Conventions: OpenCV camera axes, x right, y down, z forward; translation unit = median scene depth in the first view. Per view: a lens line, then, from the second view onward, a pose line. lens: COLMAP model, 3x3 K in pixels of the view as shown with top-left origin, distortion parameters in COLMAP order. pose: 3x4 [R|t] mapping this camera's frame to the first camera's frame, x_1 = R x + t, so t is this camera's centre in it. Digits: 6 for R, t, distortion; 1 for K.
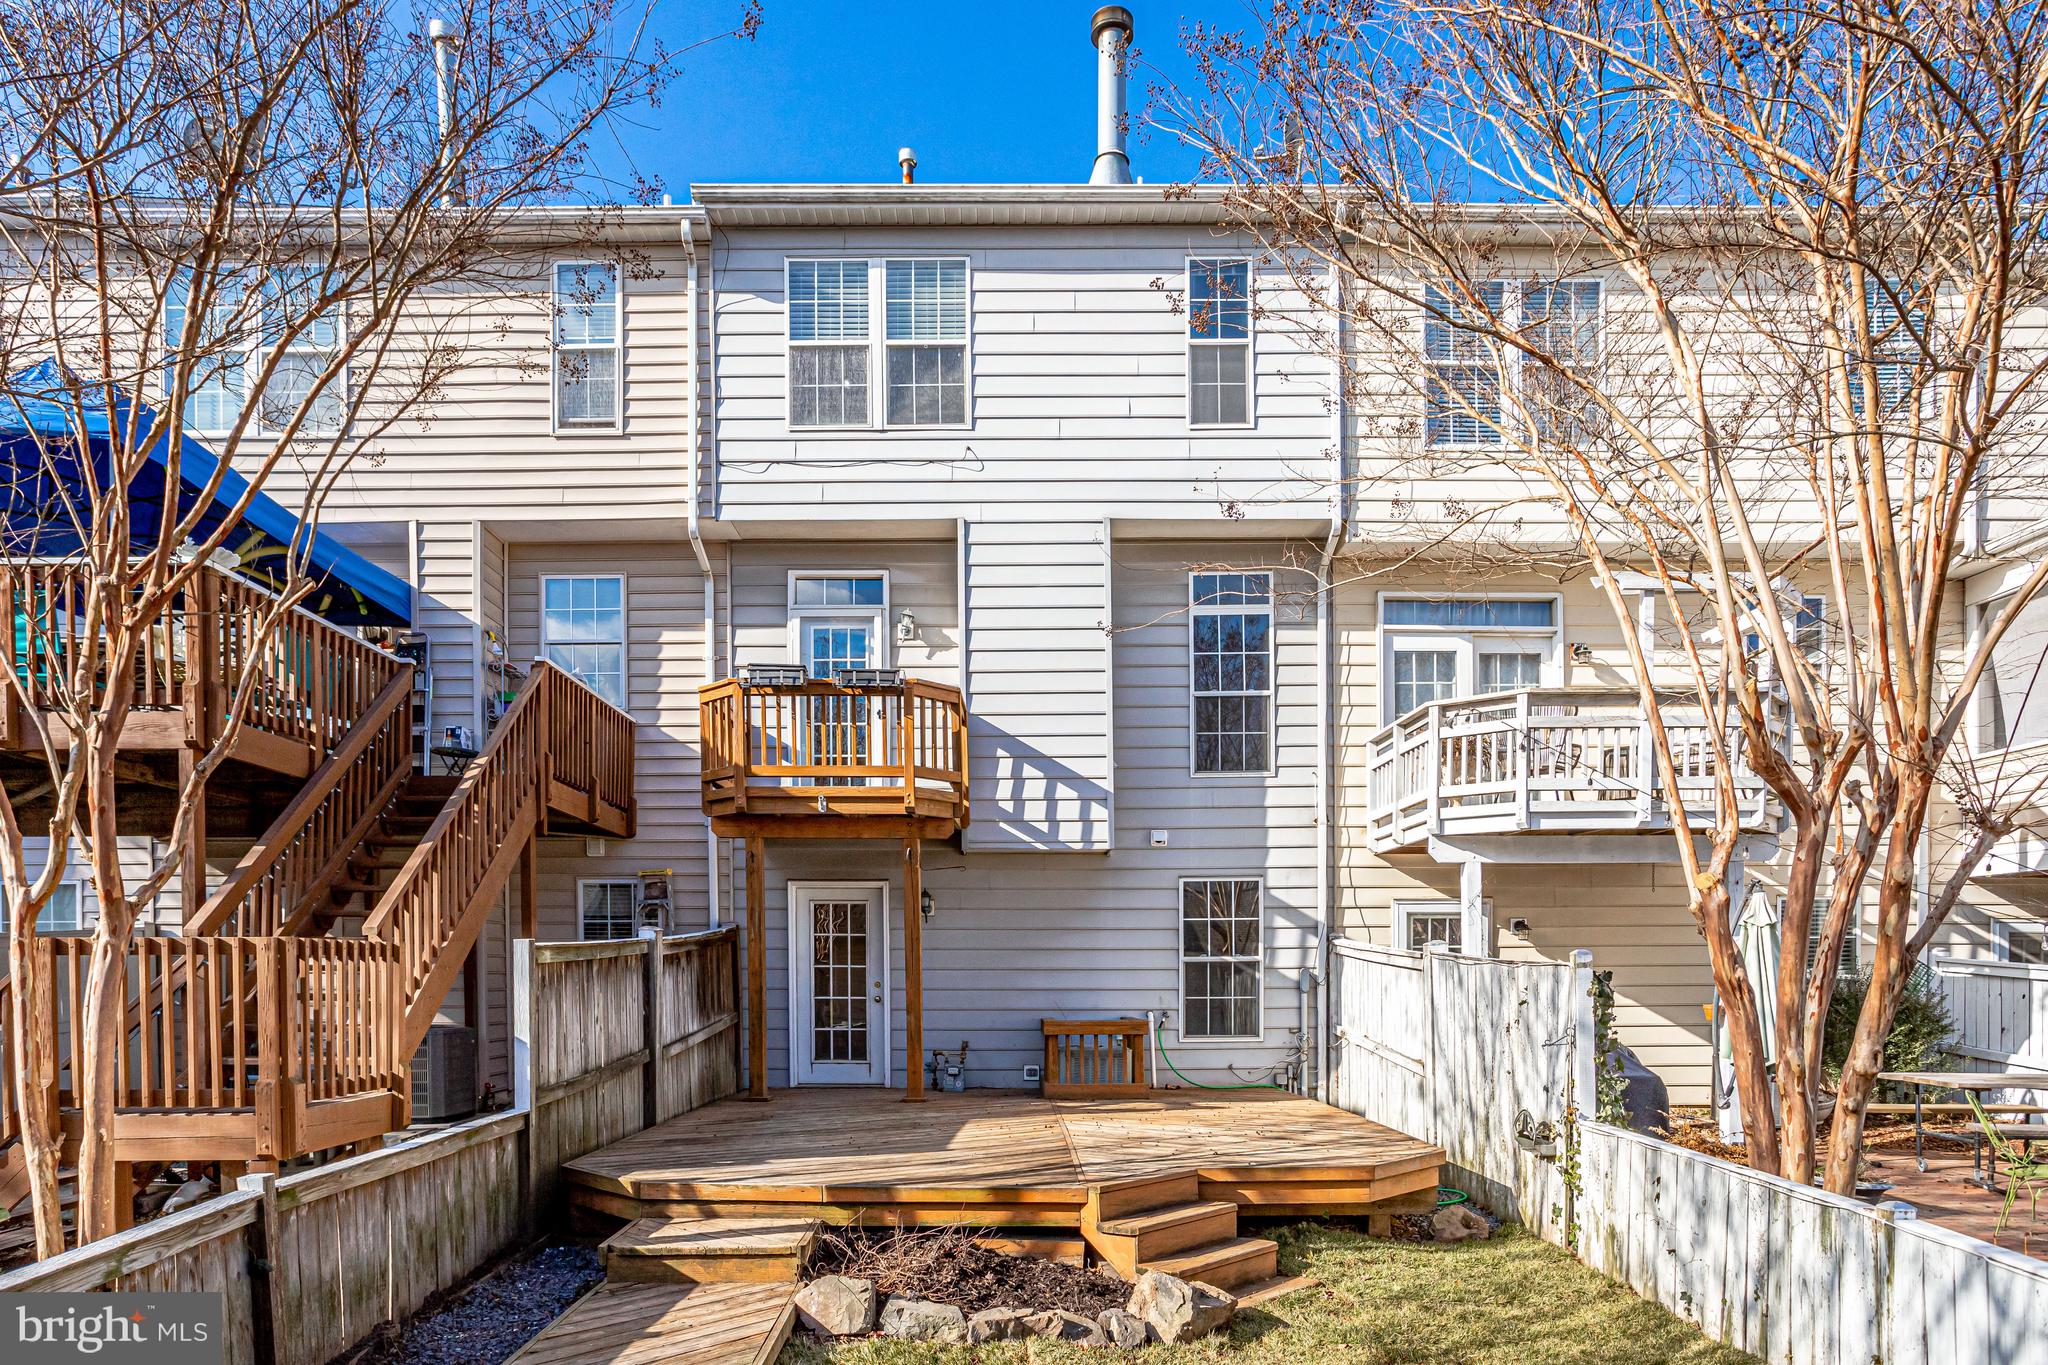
lens RADIAL K [[1230.4, 0, 1024.5], [0, 1230.4, 801.7], [0, 0, 1]] dist [-0.026780, 0.017253]
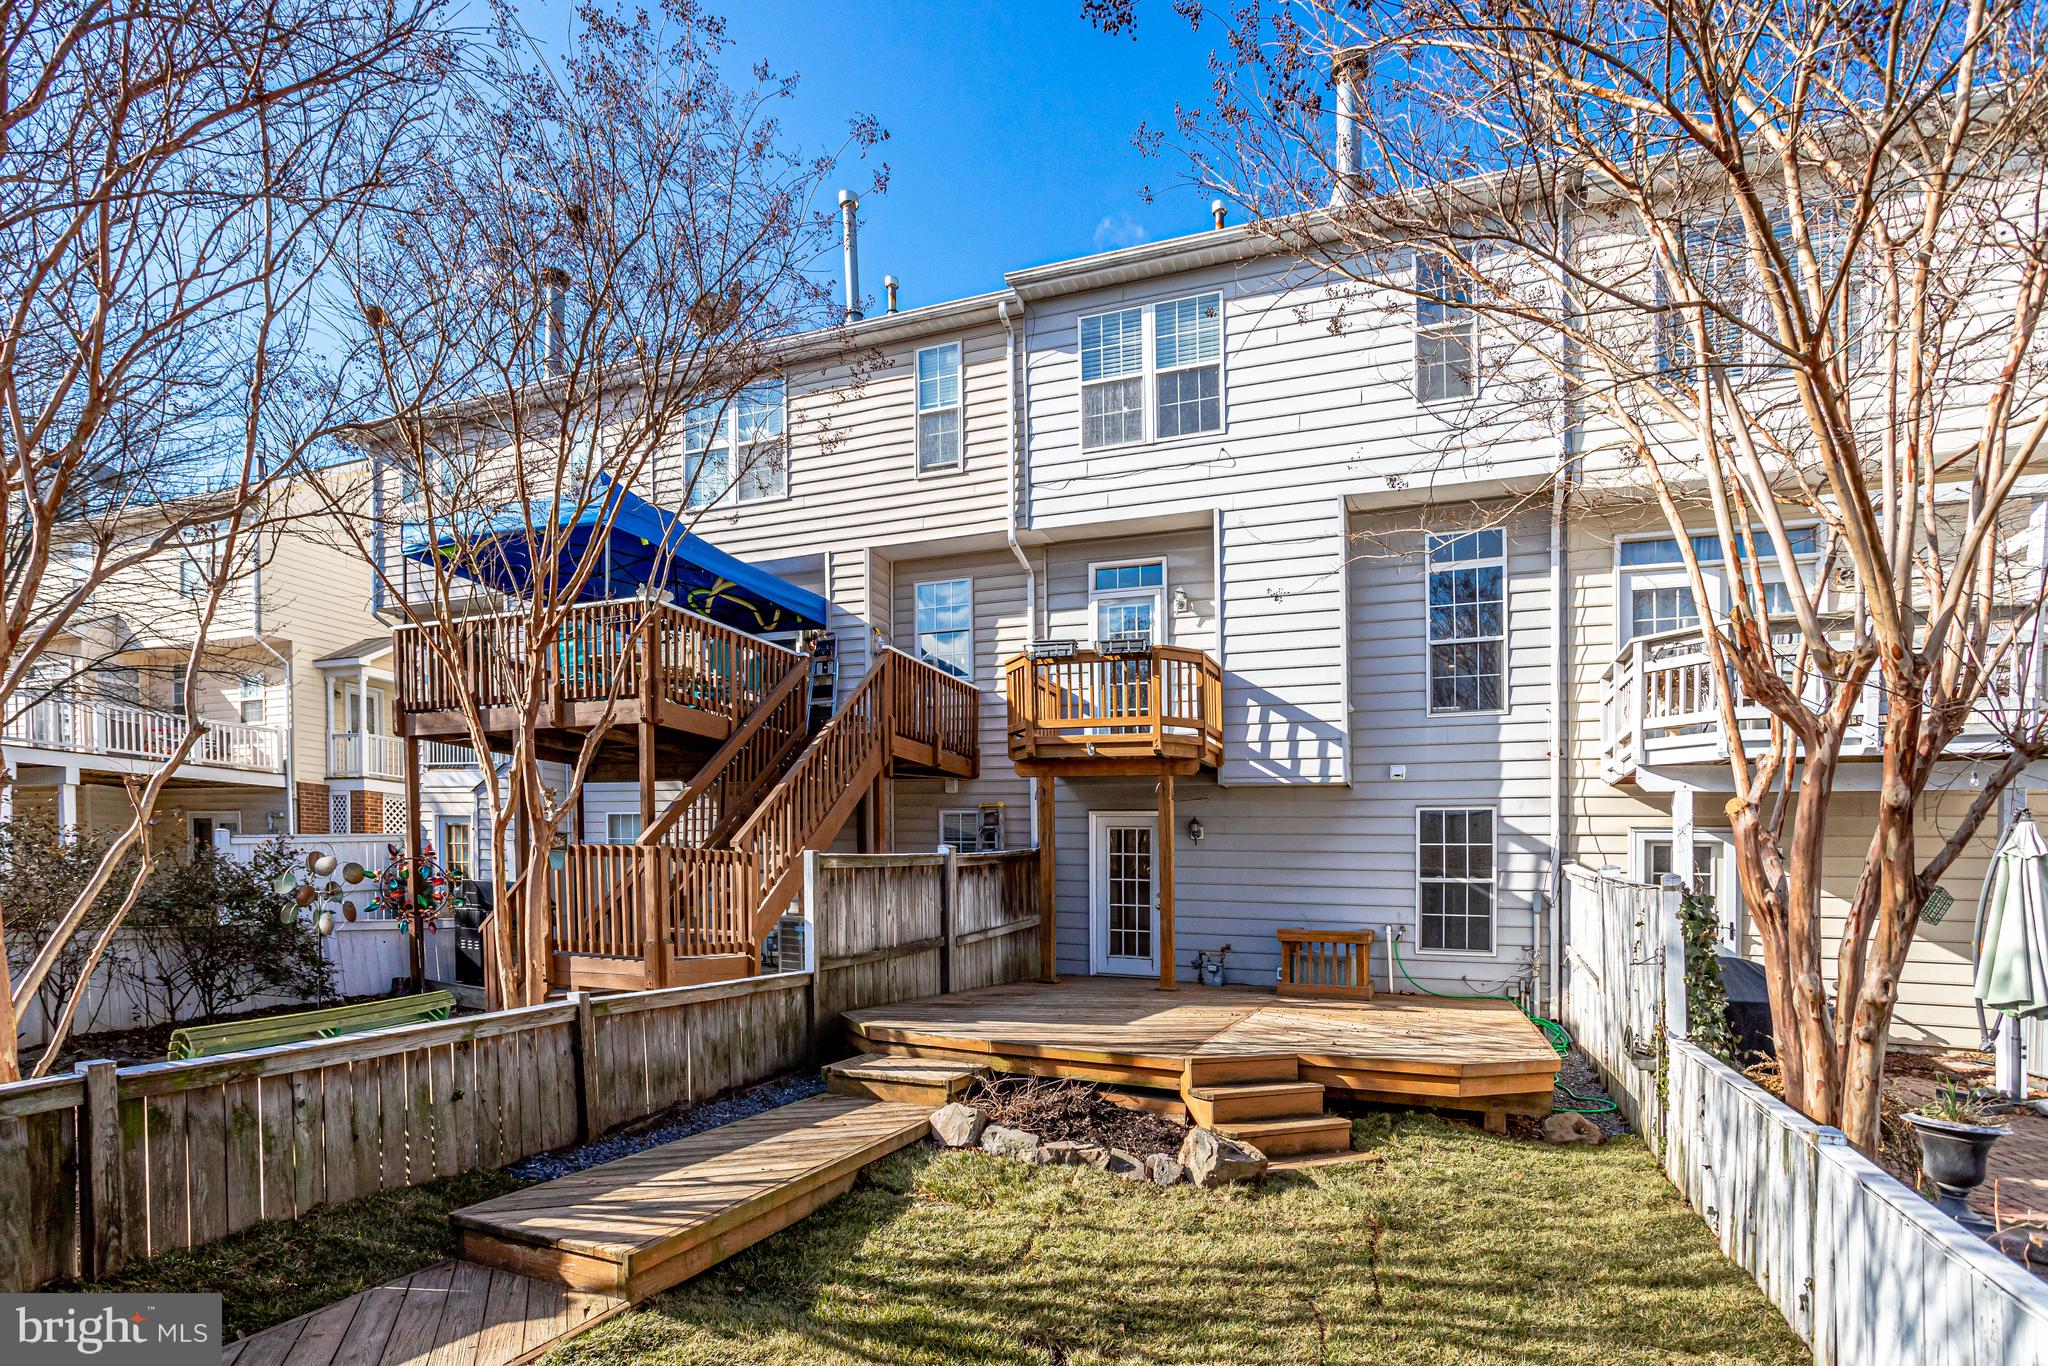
lens RADIAL K [[1033.7, 0, 1015.8], [0, 1033.7, 741.7], [0, 0, 1]] dist [-0.043759, 0.033113]
pose [[0.925975, -0.025542, -0.376720, 0.145852], [0.023505, 0.999674, -0.010005, 0.002712], [0.376852, 0.000410, 0.926273, -0.005502]]
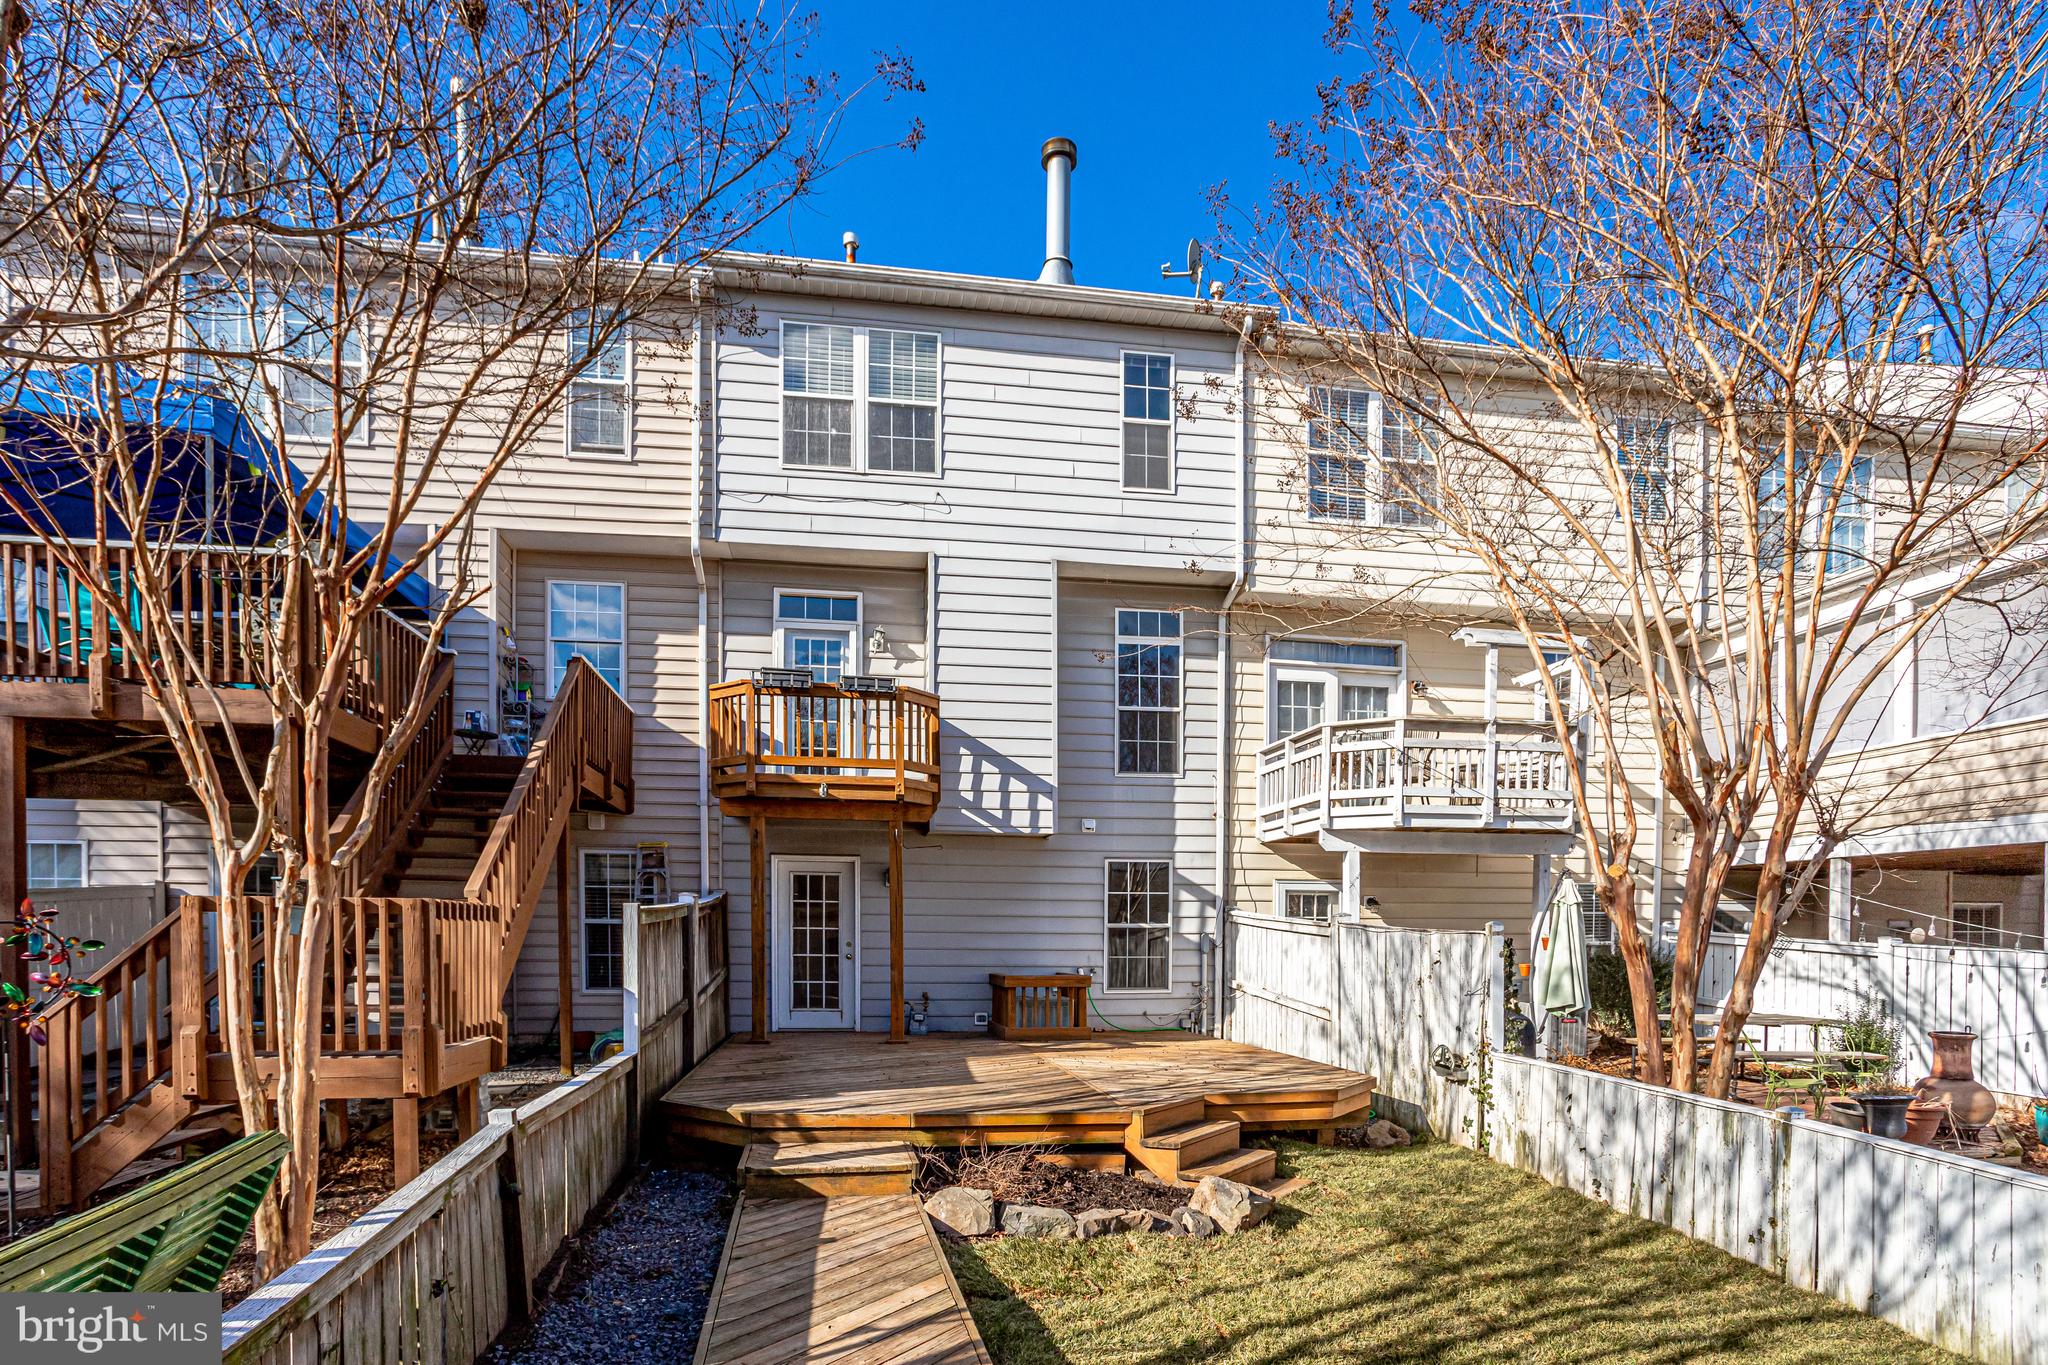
lens RADIAL K [[1038.1, 0, 1024.9], [0, 1038.1, 792.3], [0, 0, 1]] dist [-0.038612, 0.016256]
pose [[0.988559, 0.028033, 0.148205, -0.108563], [-0.027967, 0.999606, -0.002532, 0.001014], [-0.148217, -0.001642, 0.988953, -0.002480]]
